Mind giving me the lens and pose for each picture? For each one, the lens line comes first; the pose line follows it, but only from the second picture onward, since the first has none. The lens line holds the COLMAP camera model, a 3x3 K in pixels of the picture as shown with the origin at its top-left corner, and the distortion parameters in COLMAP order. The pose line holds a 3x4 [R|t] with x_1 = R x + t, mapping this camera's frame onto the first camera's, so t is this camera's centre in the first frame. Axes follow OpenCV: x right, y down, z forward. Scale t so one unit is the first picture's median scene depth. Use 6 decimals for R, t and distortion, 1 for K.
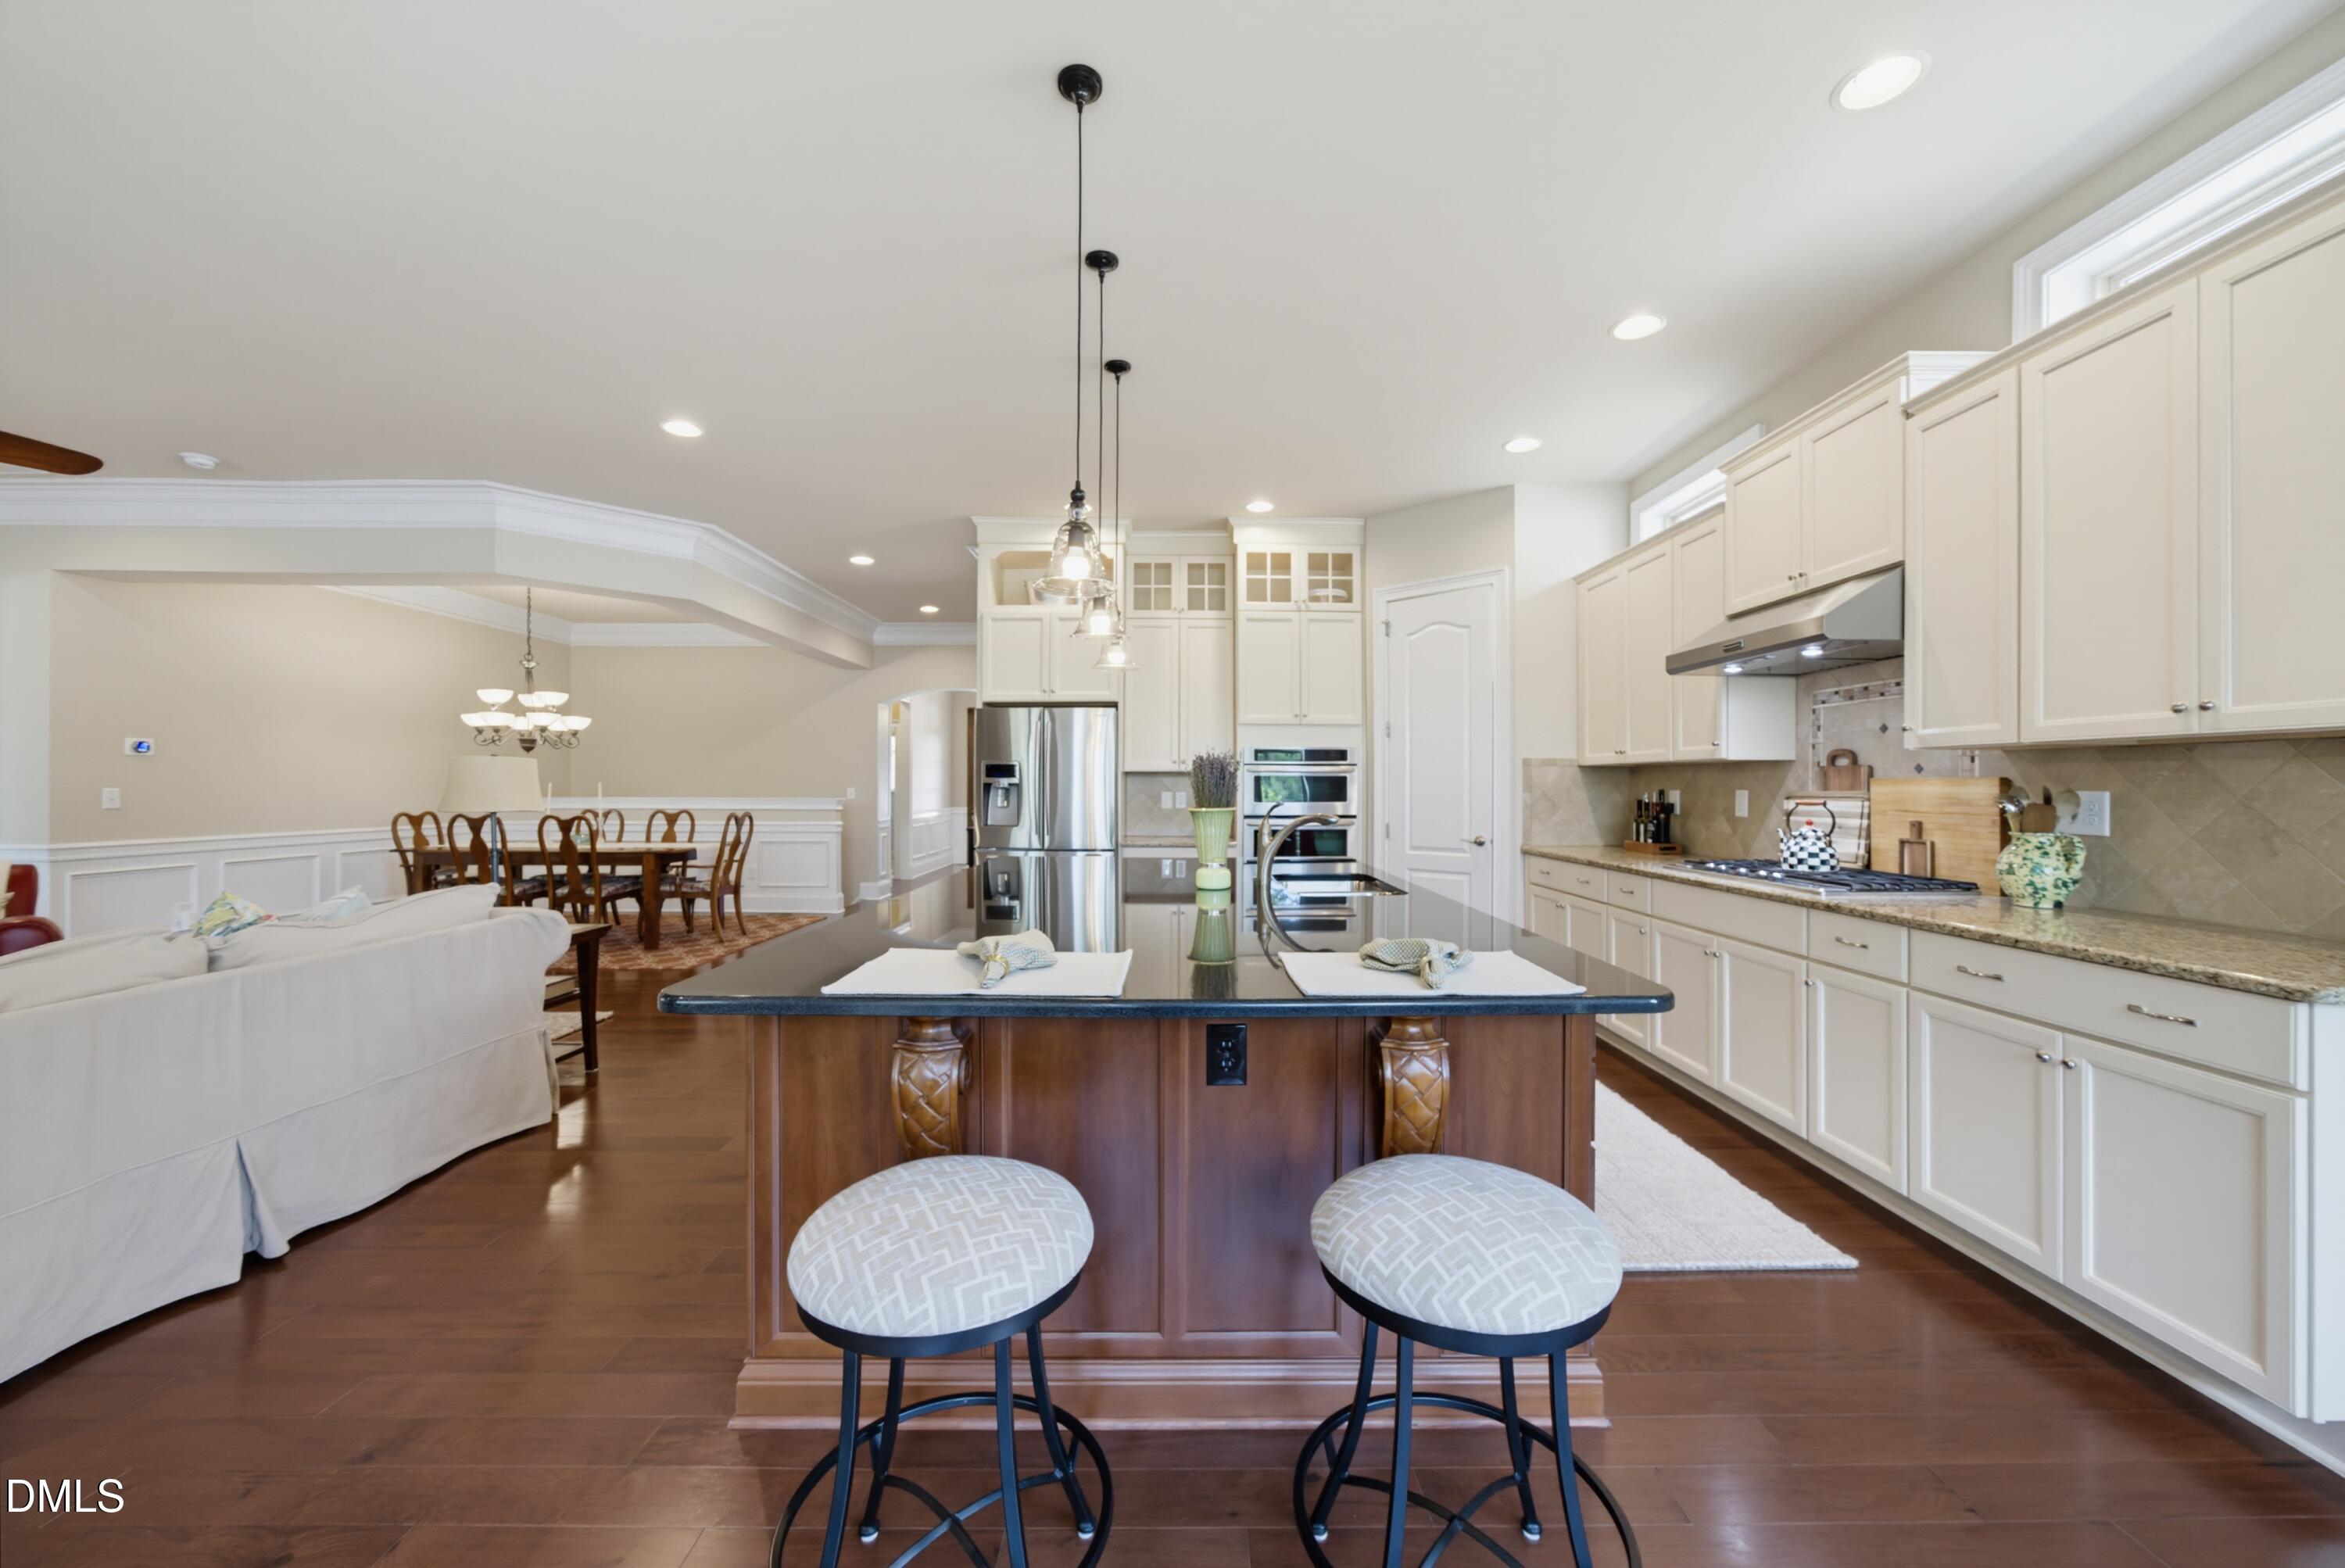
lens RADIAL K [[873.3, 0, 1151.0], [0, 873.3, 796.6], [0, 0, 1]] dist [-0.032710, 0.007806]
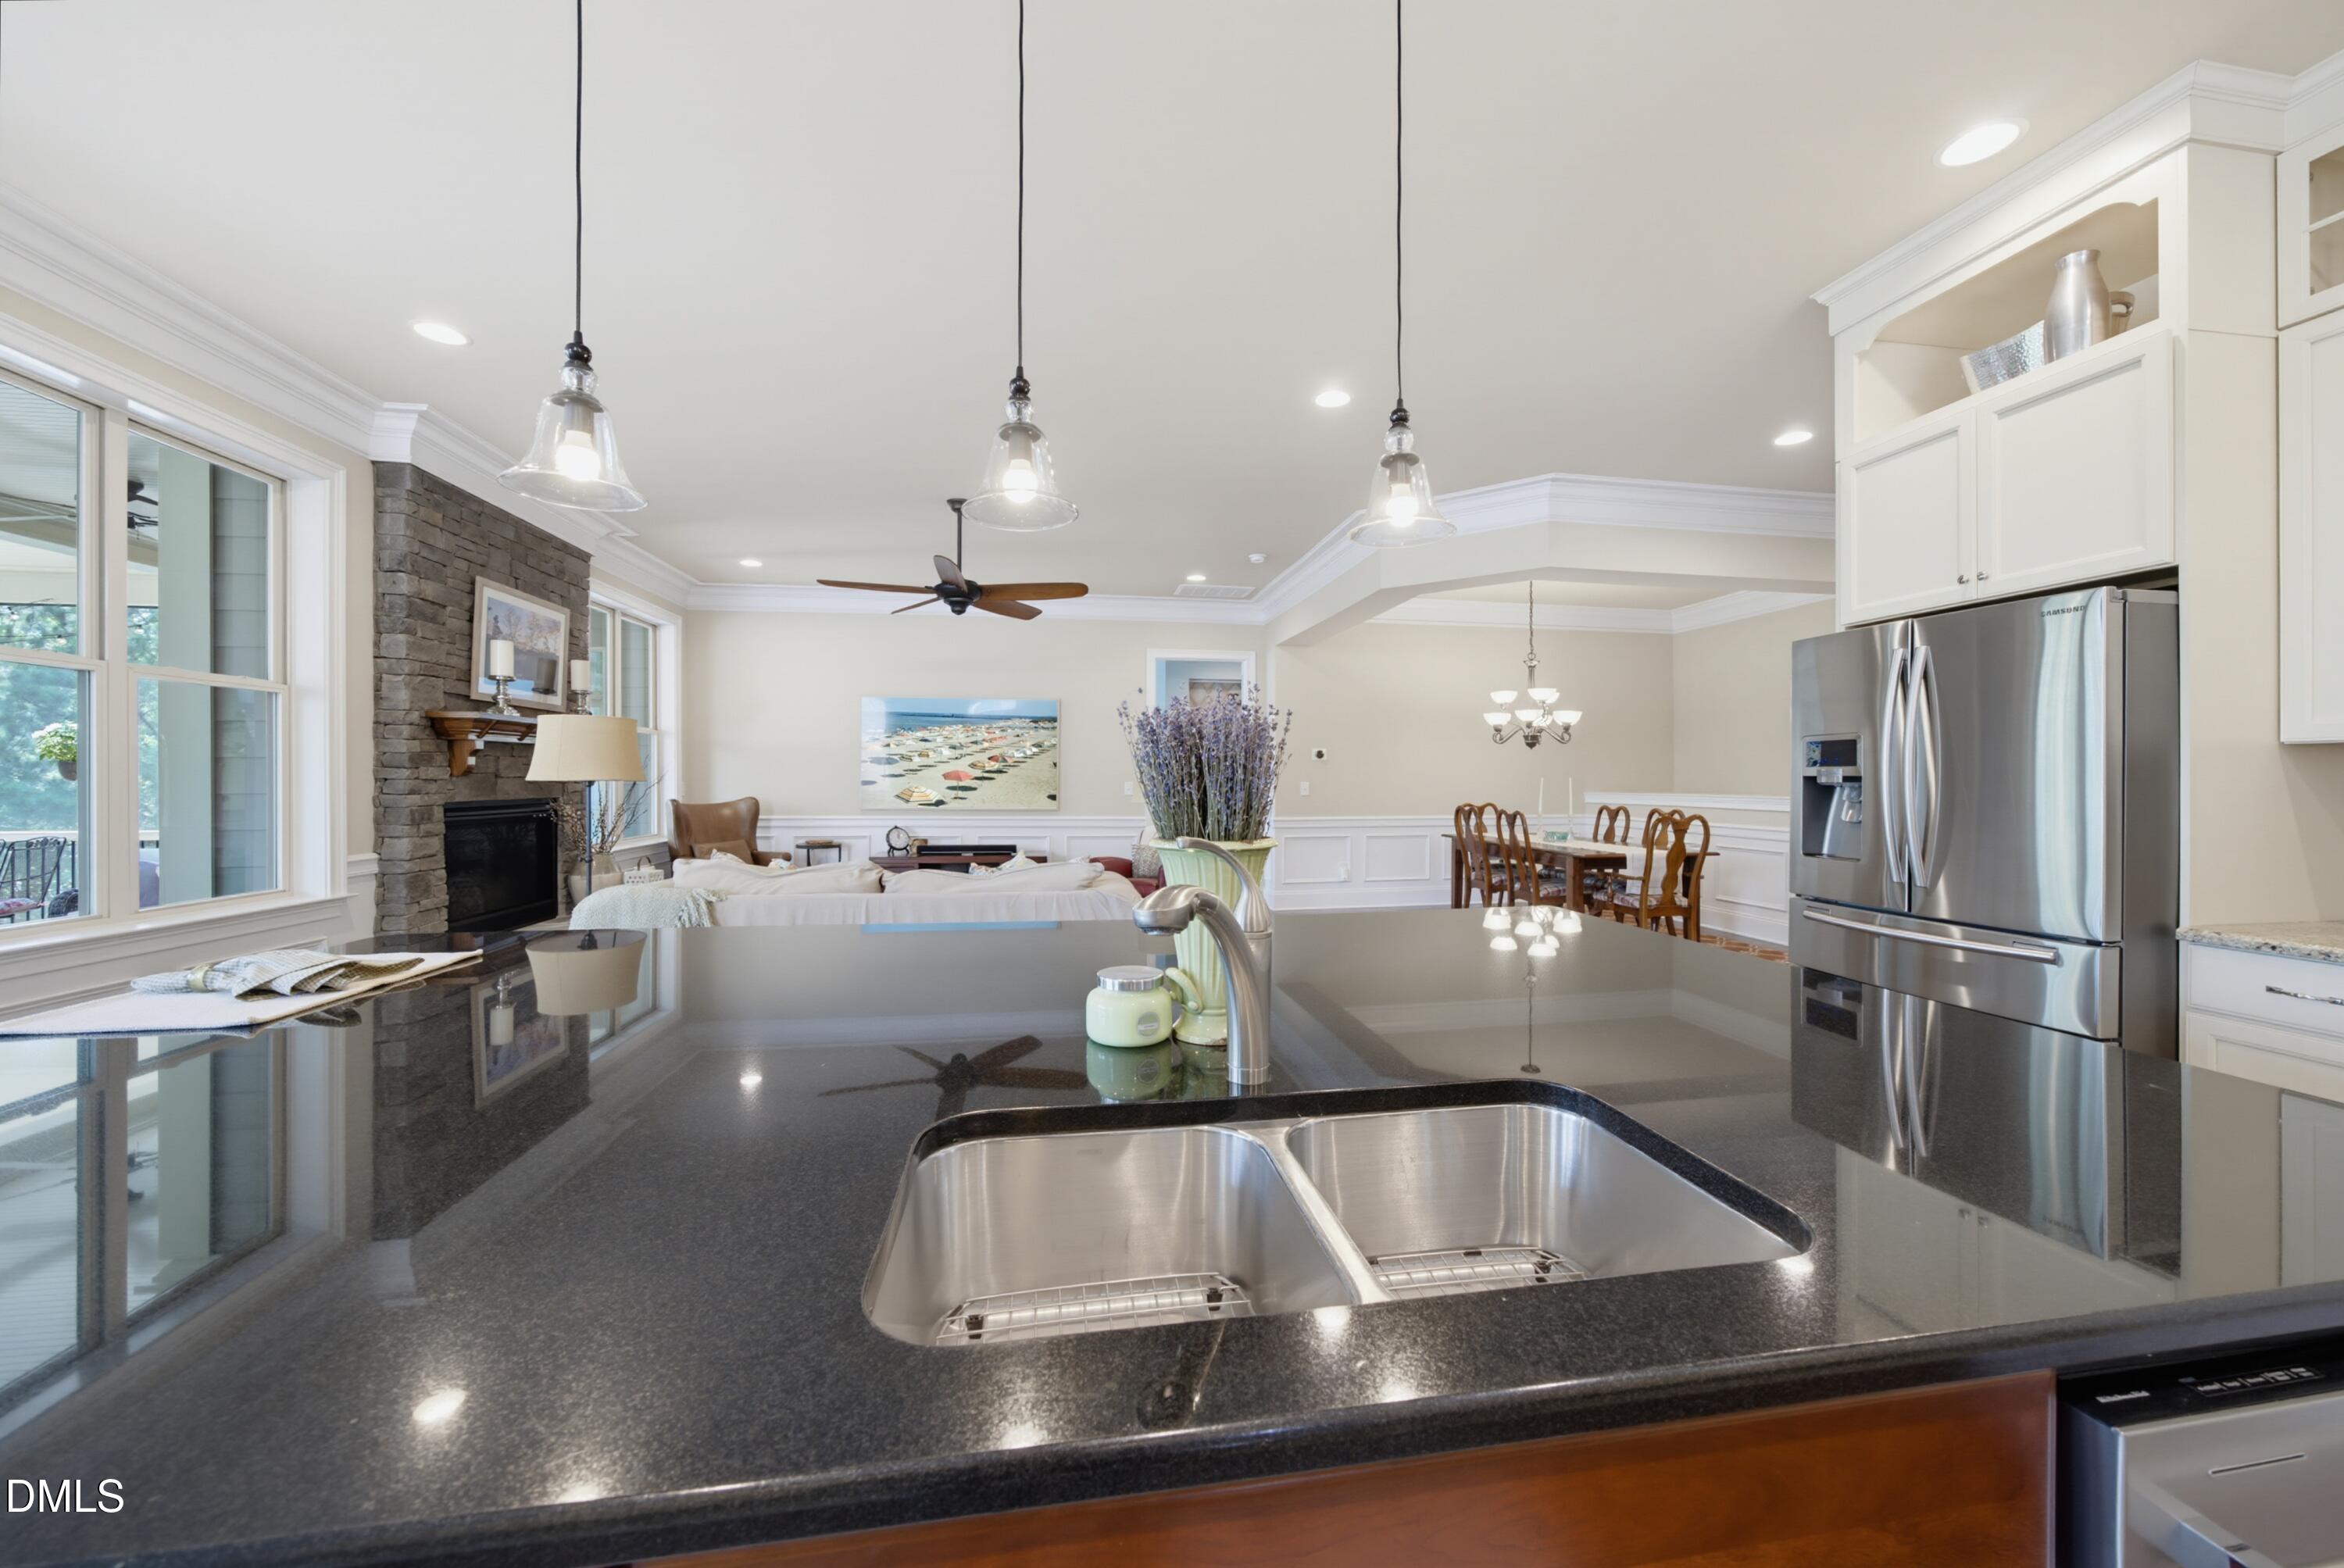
lens RADIAL K [[855.3, 0, 1172.0], [0, 855.3, 784.0], [0, 0, 1]] dist [-0.003580, 0.000006]
pose [[0.183770, 0.005496, -0.982954, 0.254171], [-0.014789, 0.999887, 0.002826, -0.006420], [0.982858, 0.014018, 0.183830, 0.493419]]
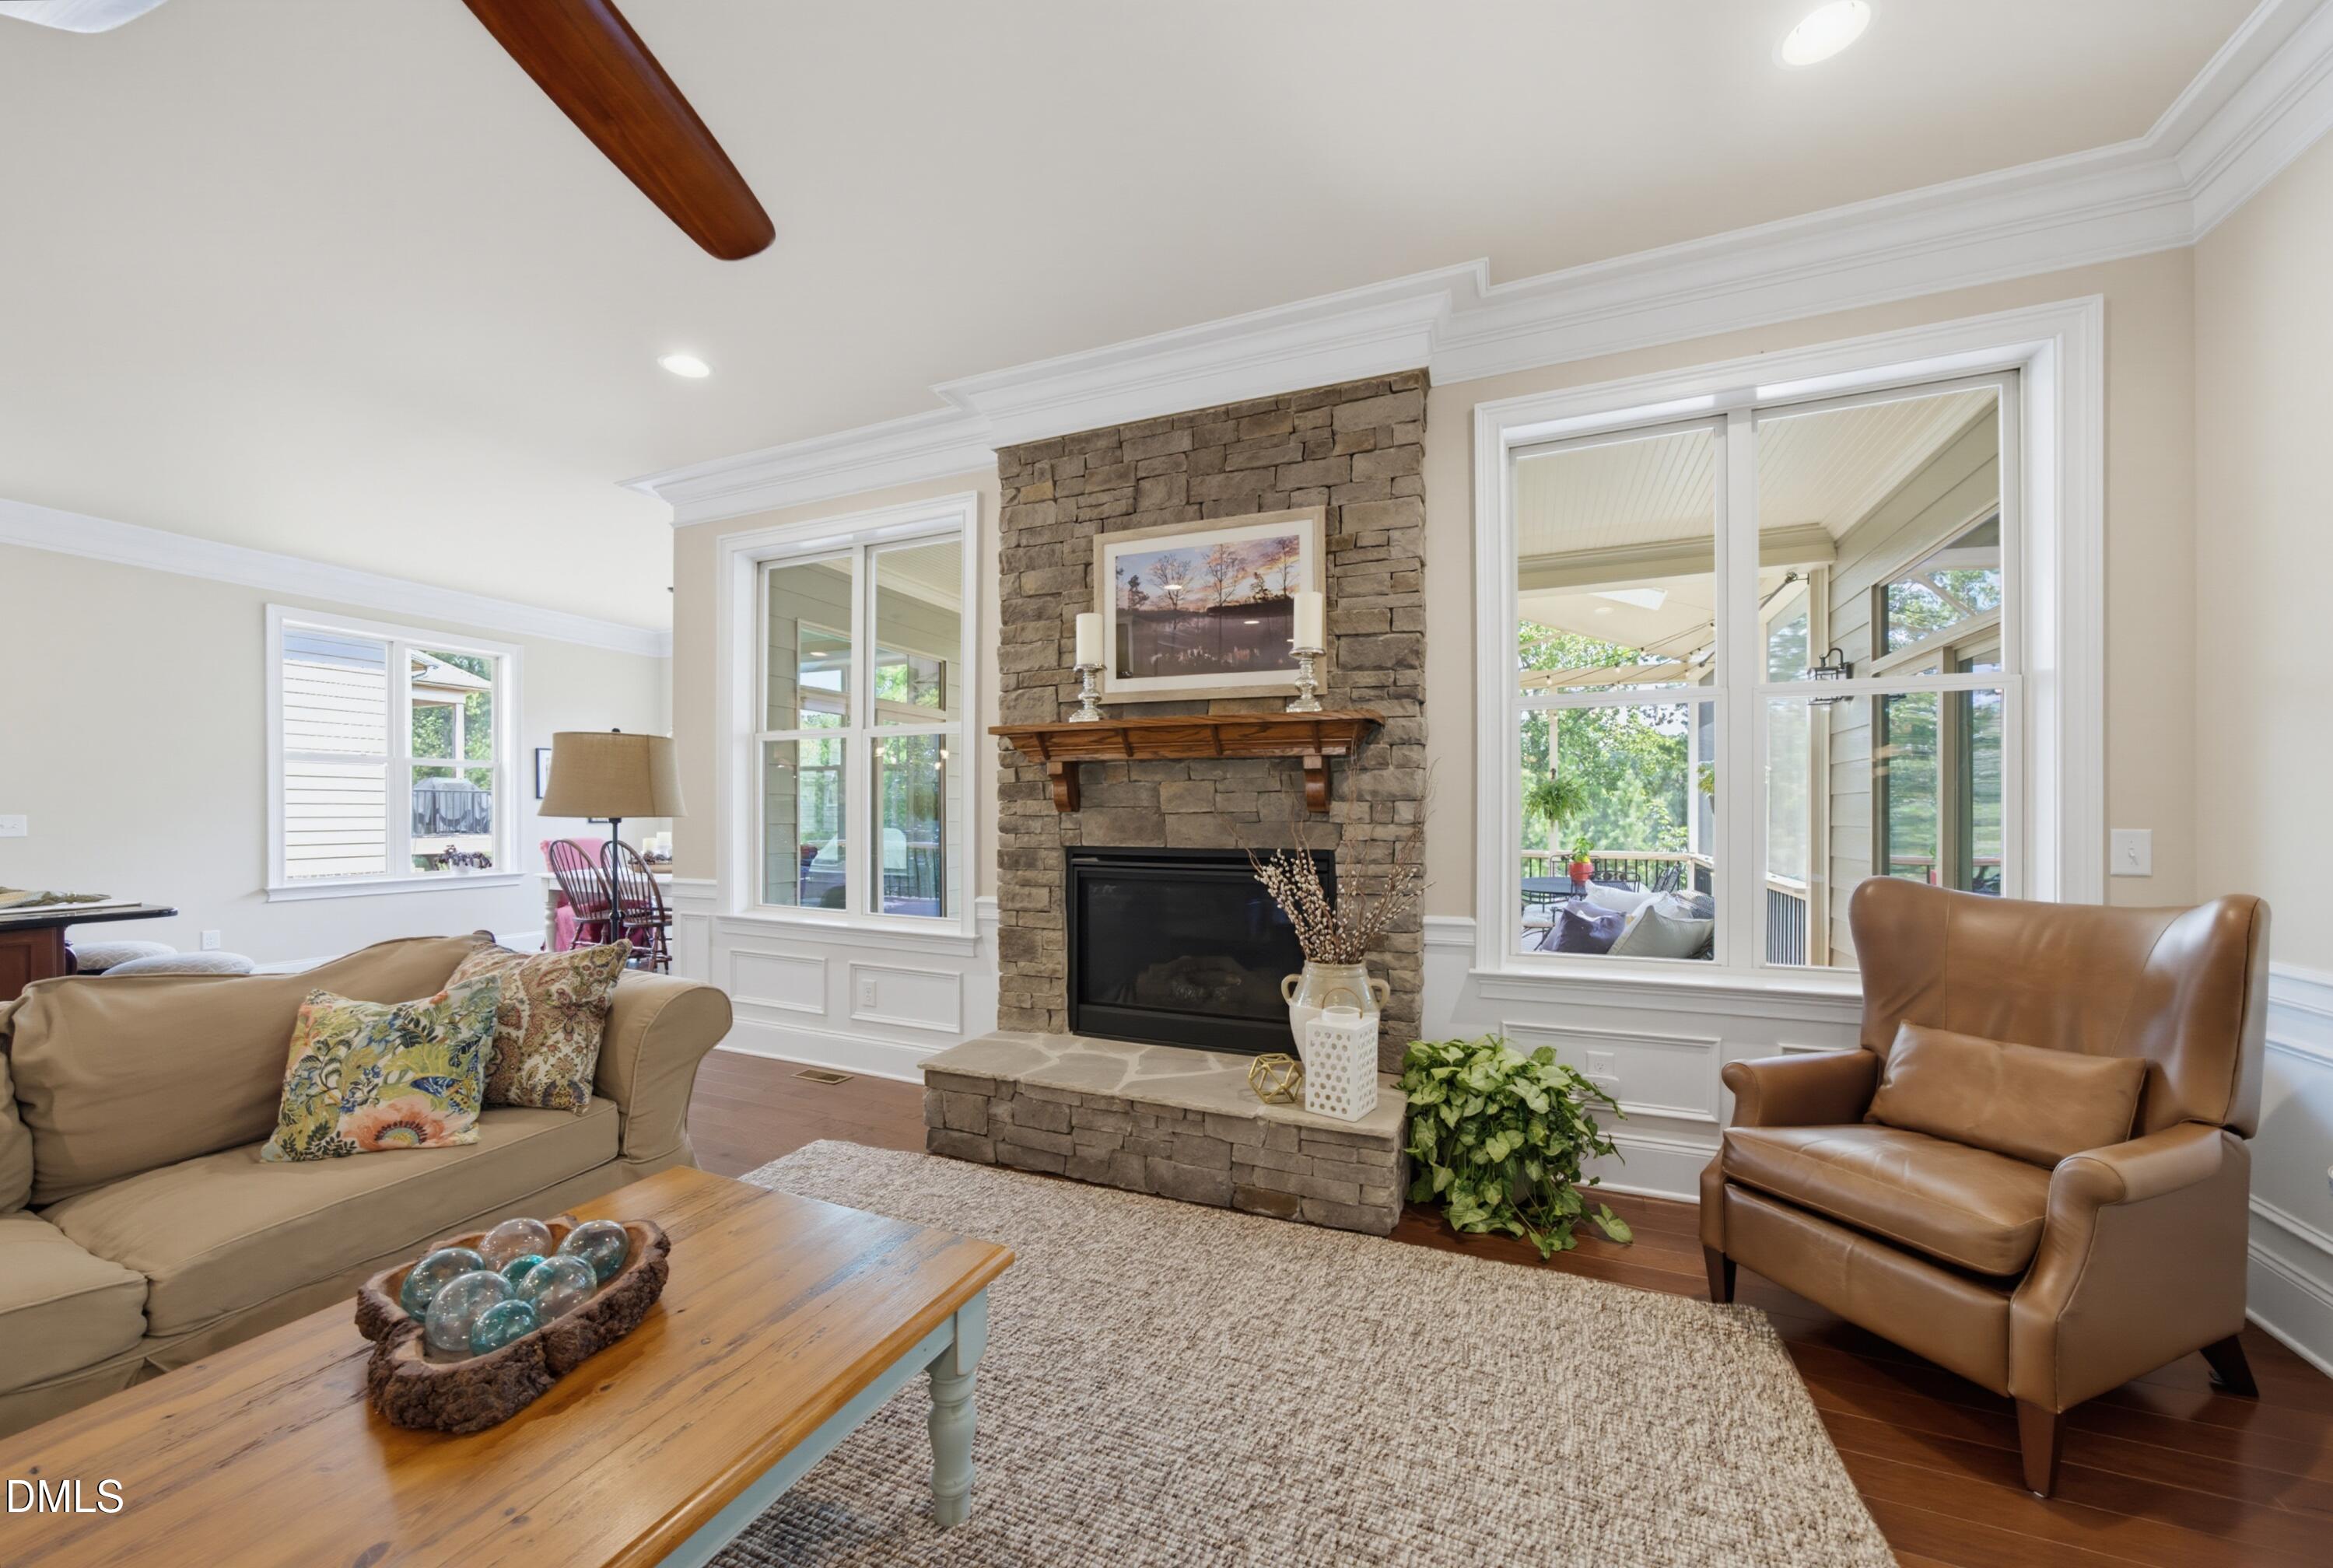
lens RADIAL K [[842.9, 0, 1170.9], [0, 842.9, 810.2], [0, 0, 1]] dist [-0.000220, 0.000249]
pose [[-0.941208, -0.003230, 0.337811, -0.961025], [-0.001256, 0.999981, 0.006064, -0.006059], [-0.337824, 0.005283, -0.941194, 0.522833]]
